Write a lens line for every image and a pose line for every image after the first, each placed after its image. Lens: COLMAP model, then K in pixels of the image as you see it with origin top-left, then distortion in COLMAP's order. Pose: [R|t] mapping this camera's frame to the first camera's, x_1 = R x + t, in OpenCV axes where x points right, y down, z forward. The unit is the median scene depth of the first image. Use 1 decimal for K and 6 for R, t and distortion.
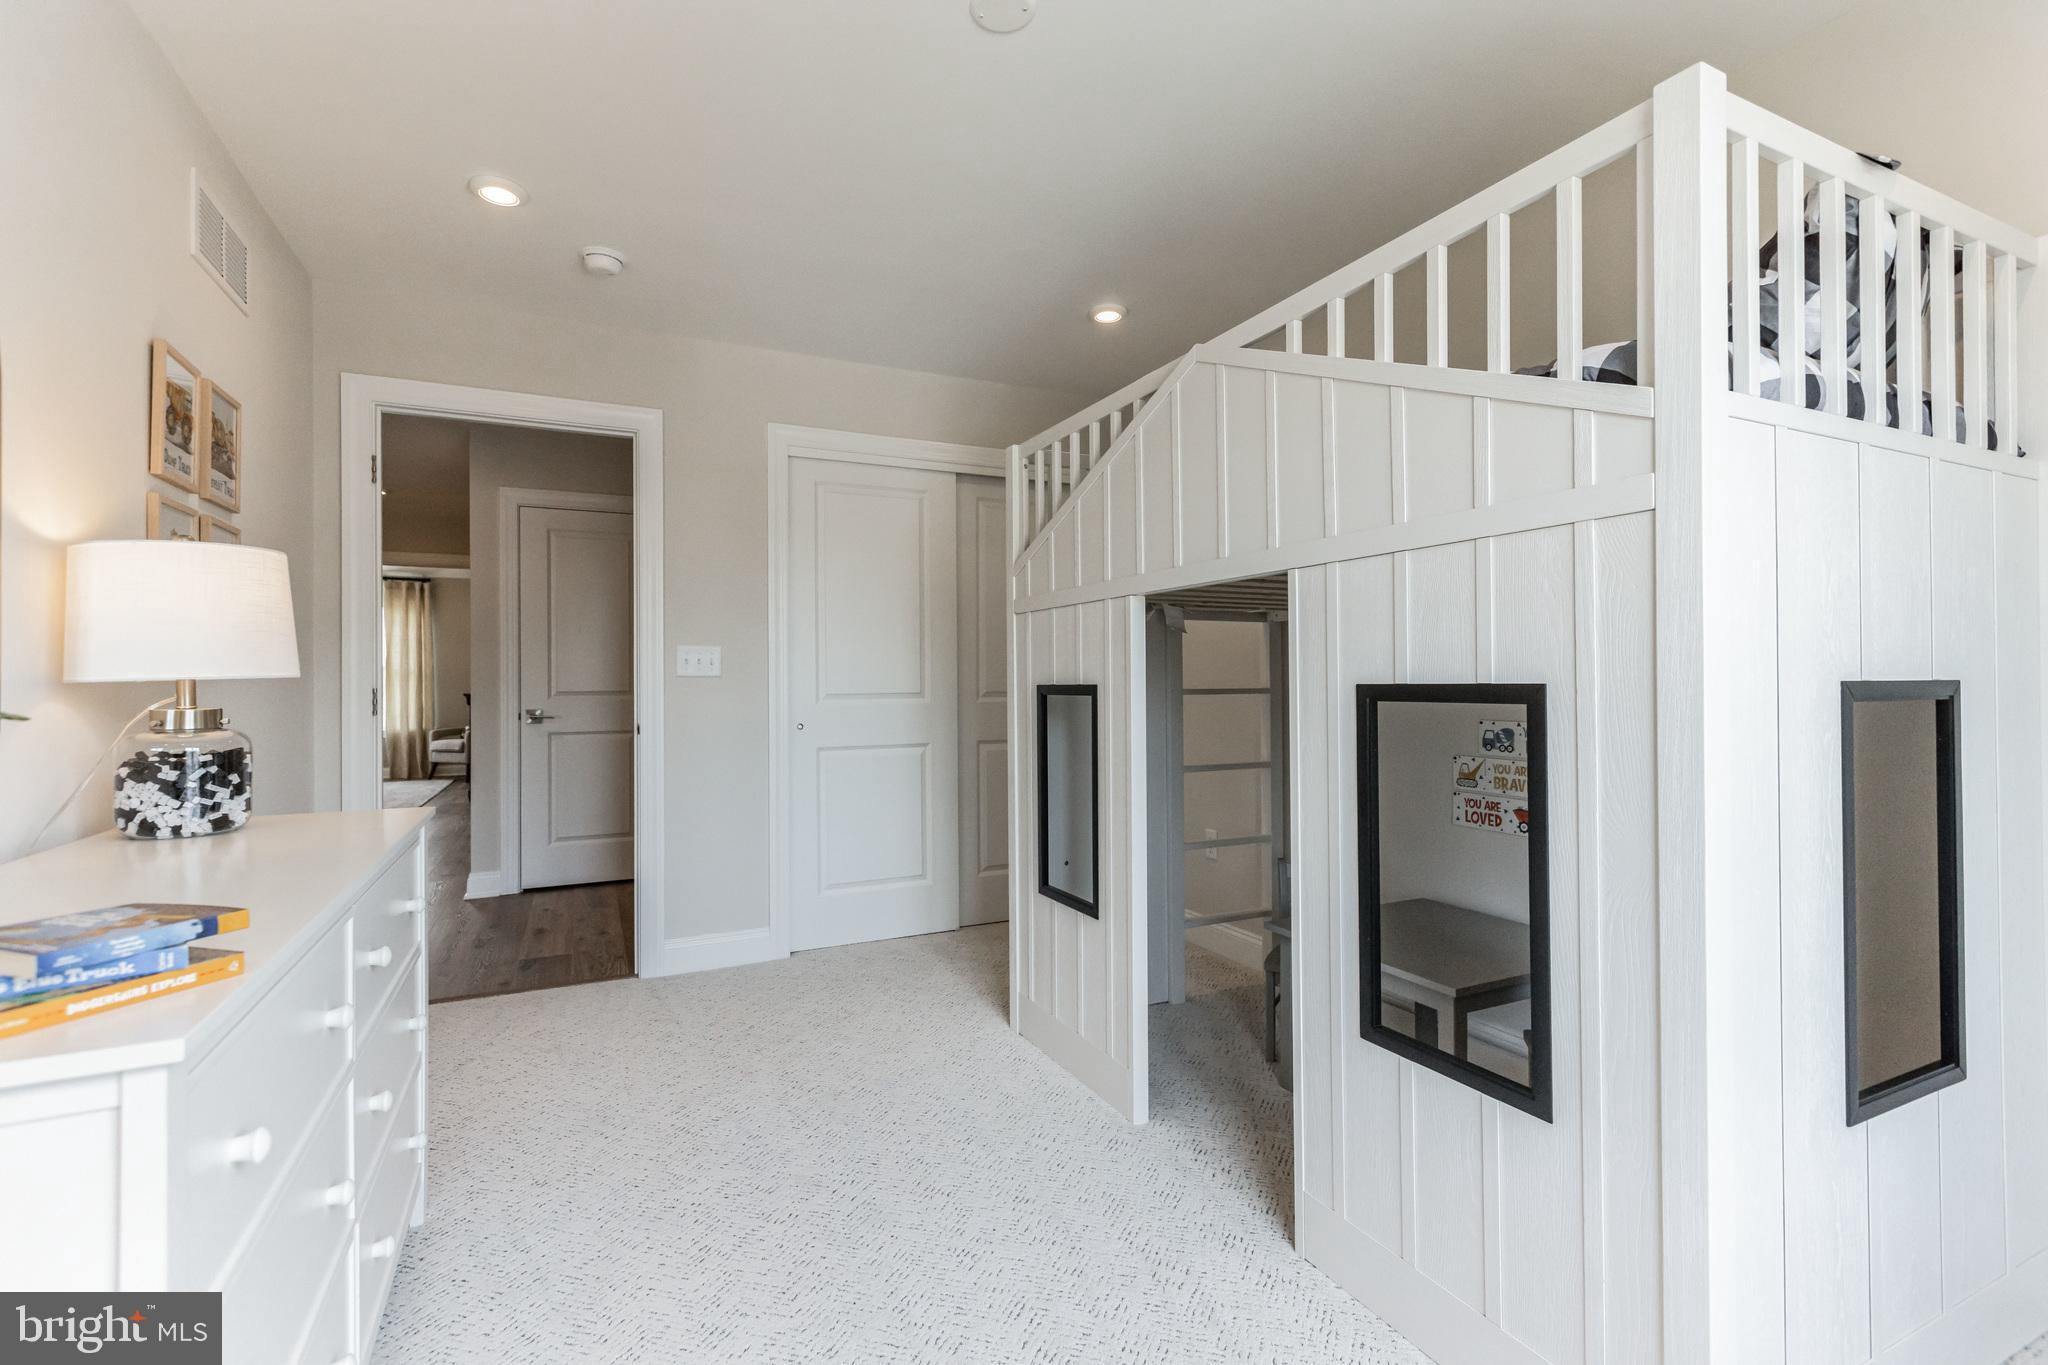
lens RADIAL K [[909.6, 0, 1034.4], [0, 909.6, 682.6], [0, 0, 1]] dist [-0.000387, 0.000430]
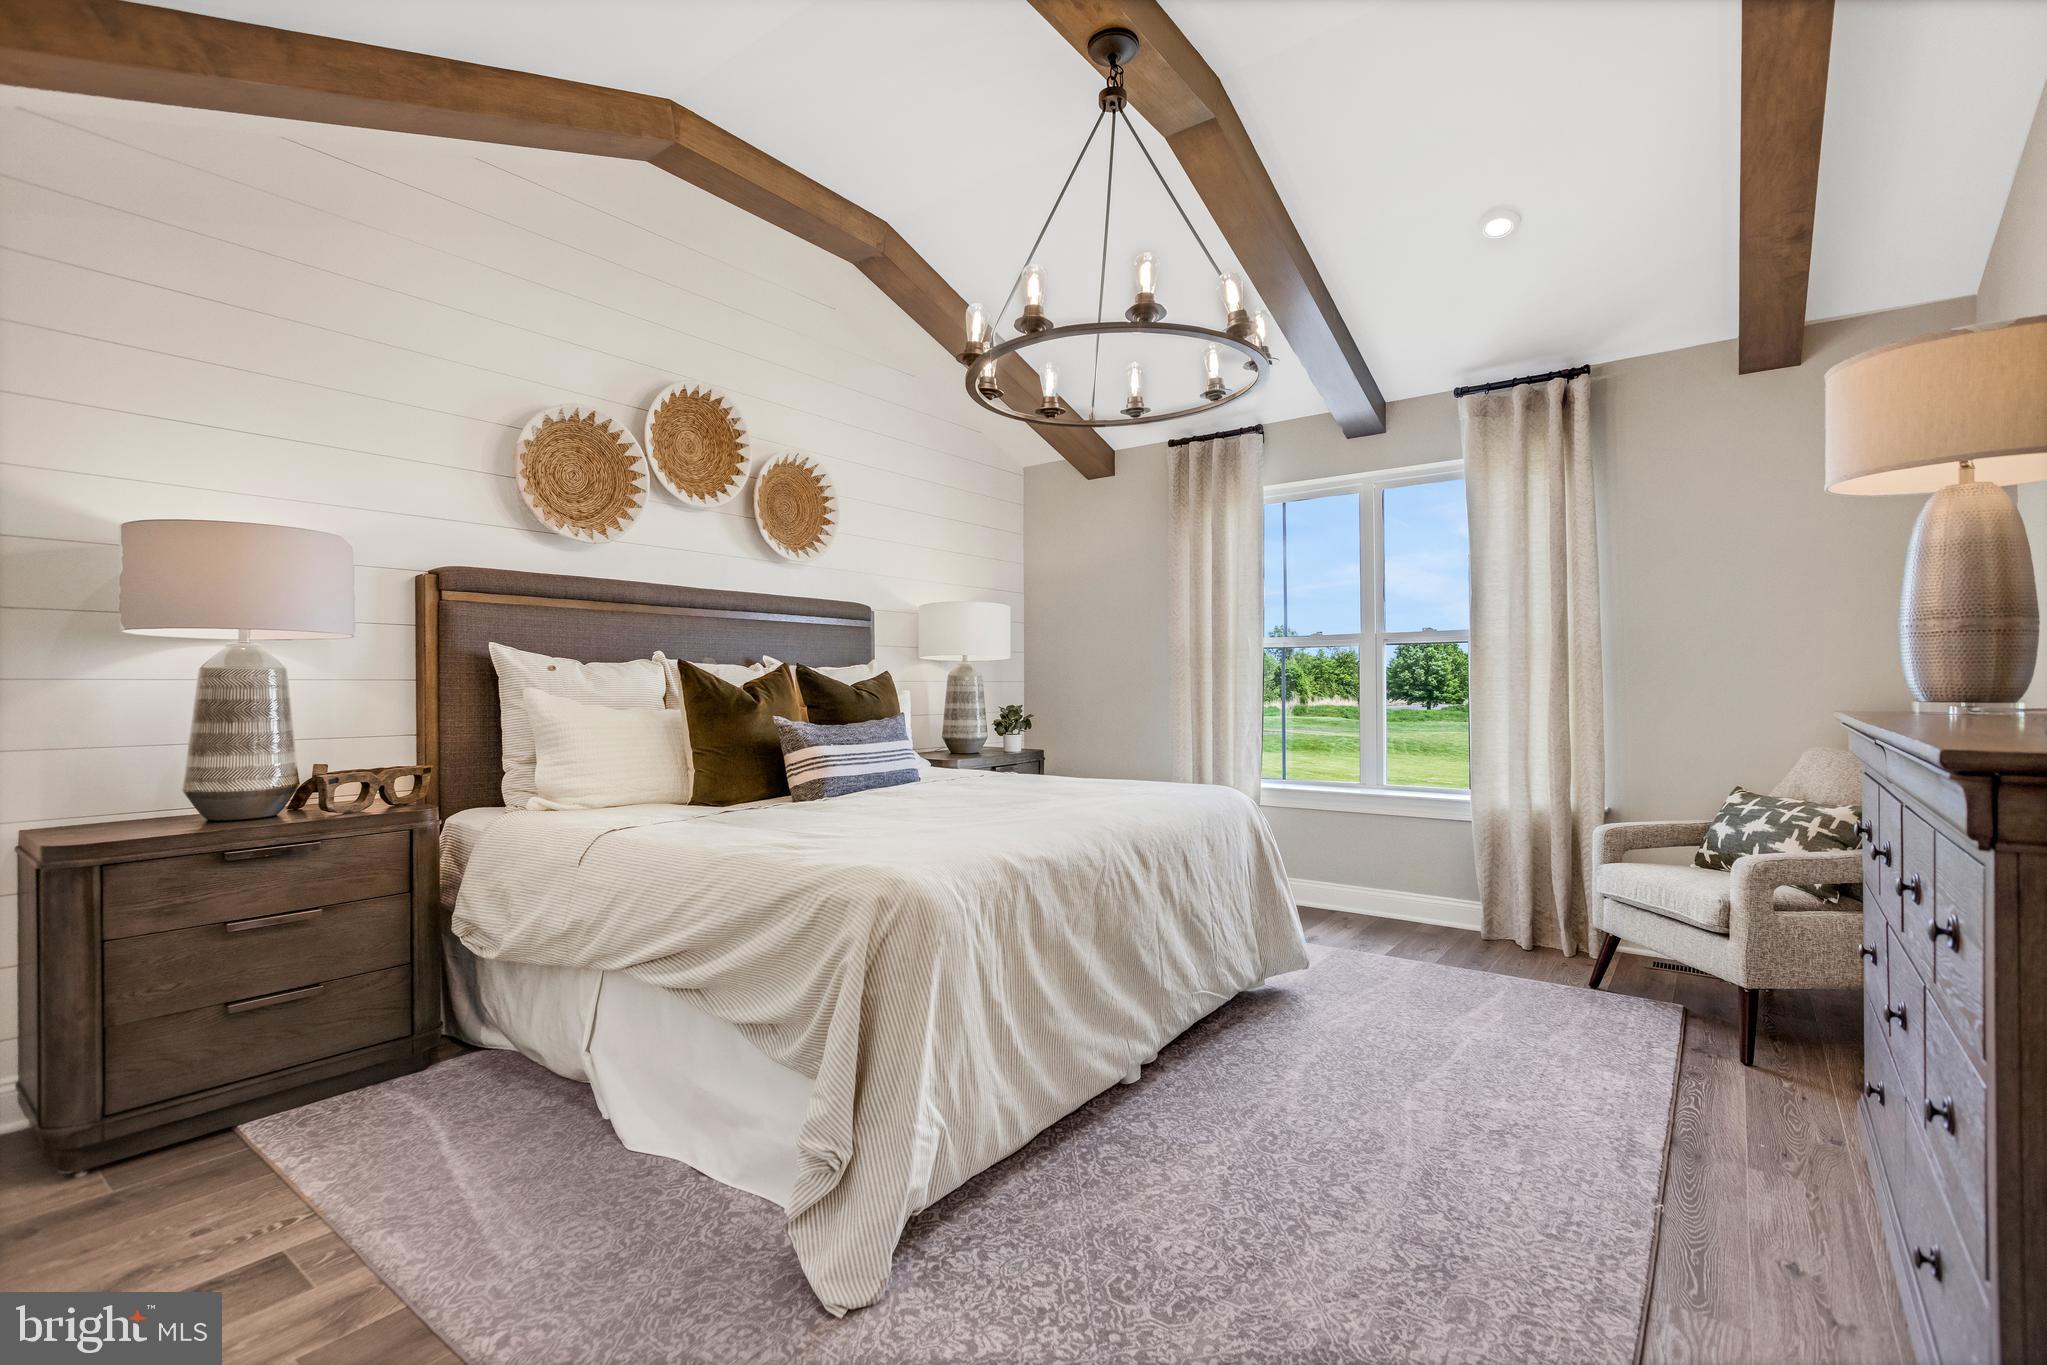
lens RADIAL K [[949.0, 0, 1023.4], [0, 949.0, 684.2], [0, 0, 1]] dist [0.001032, -0.000017]
pose [[0.449246, 0.000404, -0.893408, -0.616539], [0.005013, 0.999983, 0.002973, 0.003537], [0.893394, -0.005814, 0.449236, 0.907703]]
